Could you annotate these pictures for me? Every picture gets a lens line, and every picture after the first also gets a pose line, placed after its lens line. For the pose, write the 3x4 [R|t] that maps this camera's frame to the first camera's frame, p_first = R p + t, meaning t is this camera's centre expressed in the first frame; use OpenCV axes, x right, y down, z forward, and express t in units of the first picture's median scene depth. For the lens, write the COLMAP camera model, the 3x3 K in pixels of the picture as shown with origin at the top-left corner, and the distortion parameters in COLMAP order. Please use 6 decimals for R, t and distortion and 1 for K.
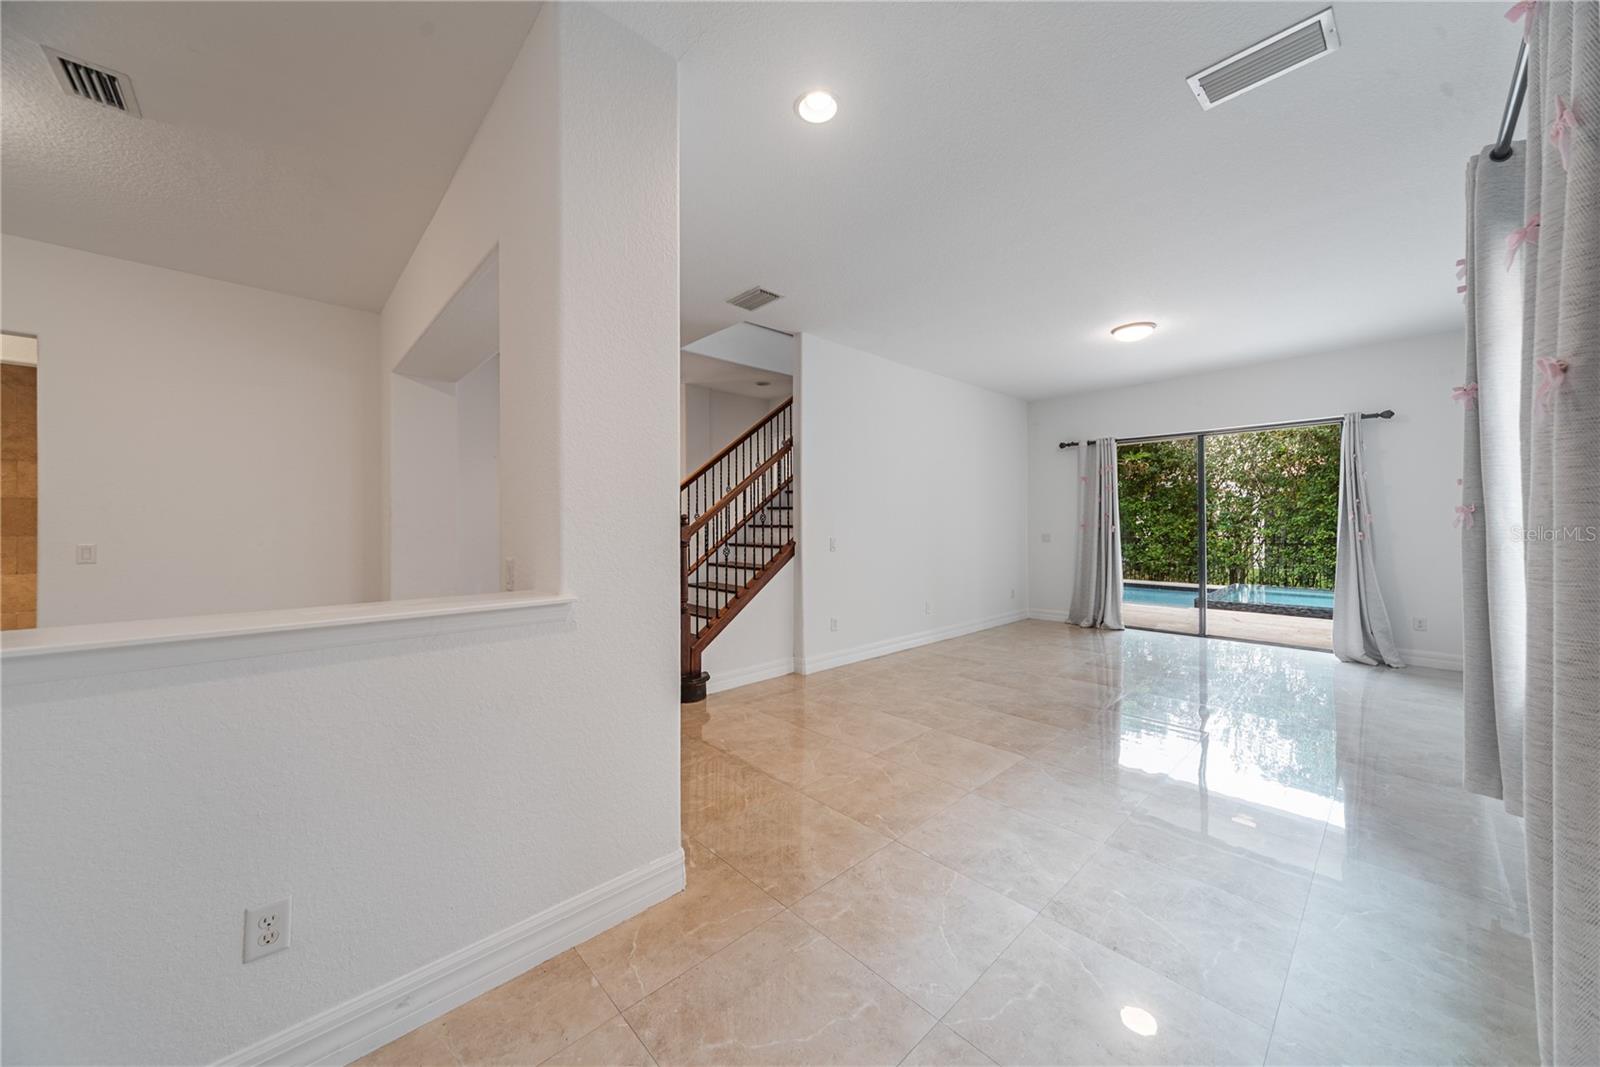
lens RADIAL K [[567.5, 0, 798.5], [0, 567.5, 526.8], [0, 0, 1]] dist [0.007523, 0.000620]
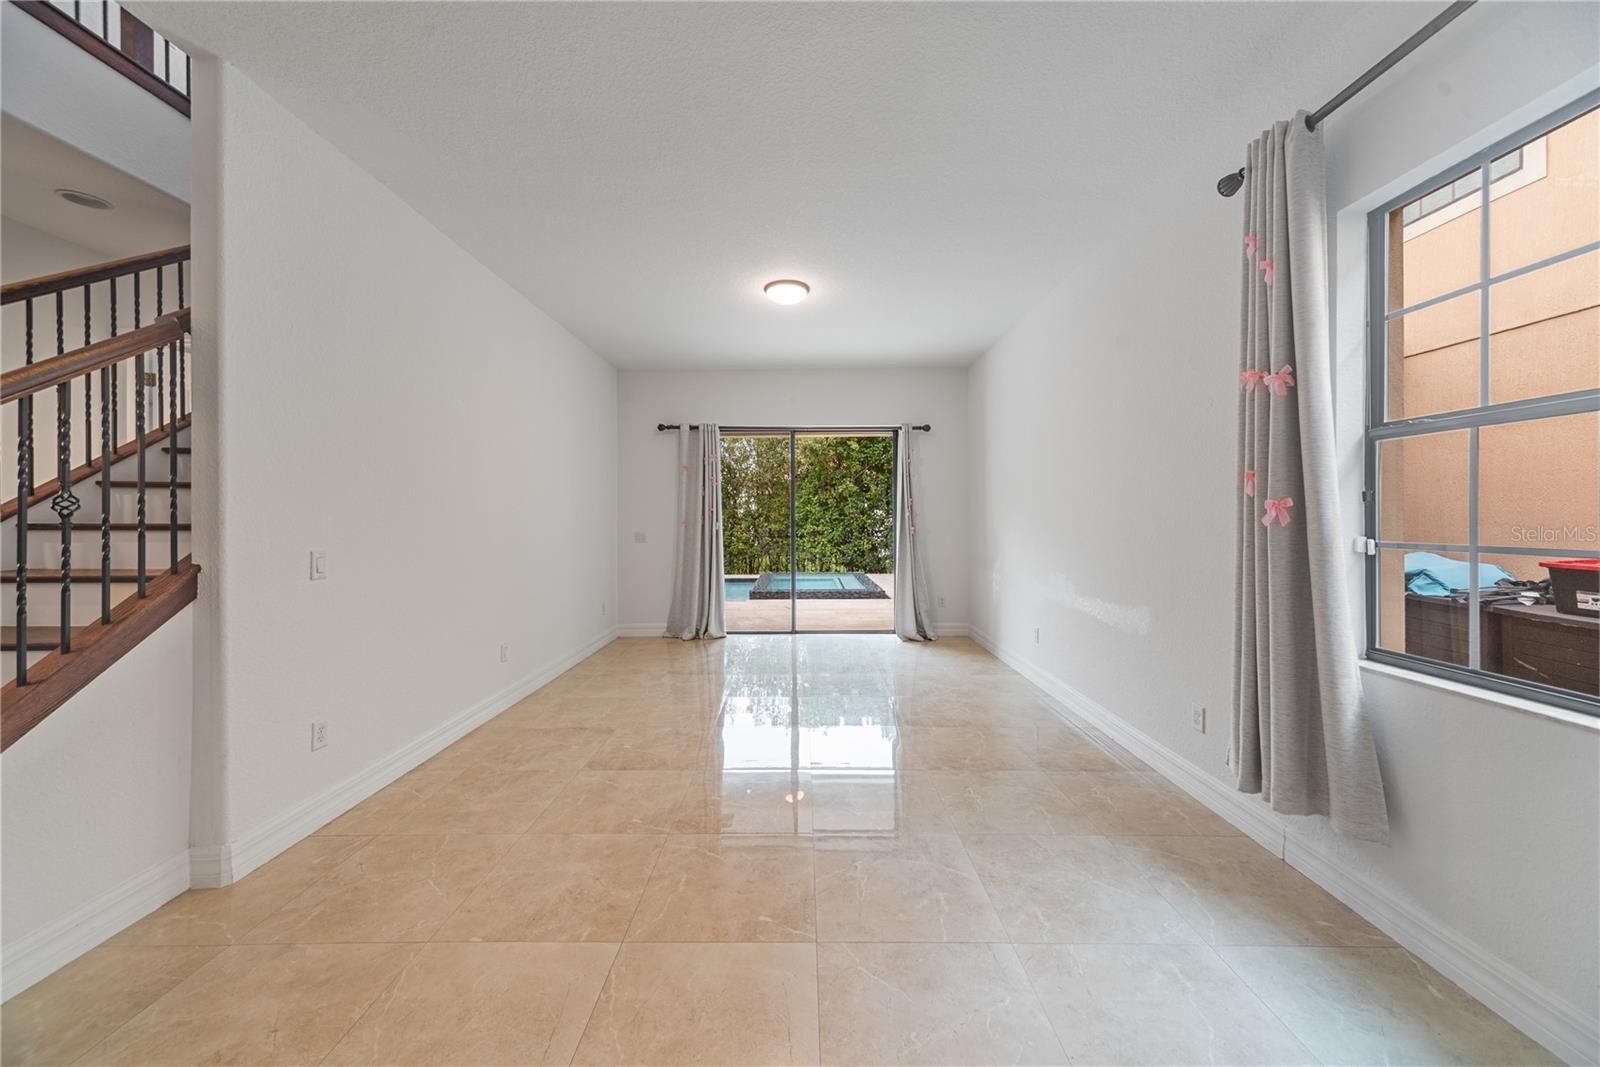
lens RADIAL K [[567.5, 0, 803.1], [0, 567.5, 515.8], [0, 0, 1]] dist [0.007523, 0.000620]
pose [[0.685712, 0.004880, 0.727857, -0.007303], [0.004817, 0.999925, -0.011242, -0.001887], [-0.727857, 0.011215, 0.685637, 0.375638]]
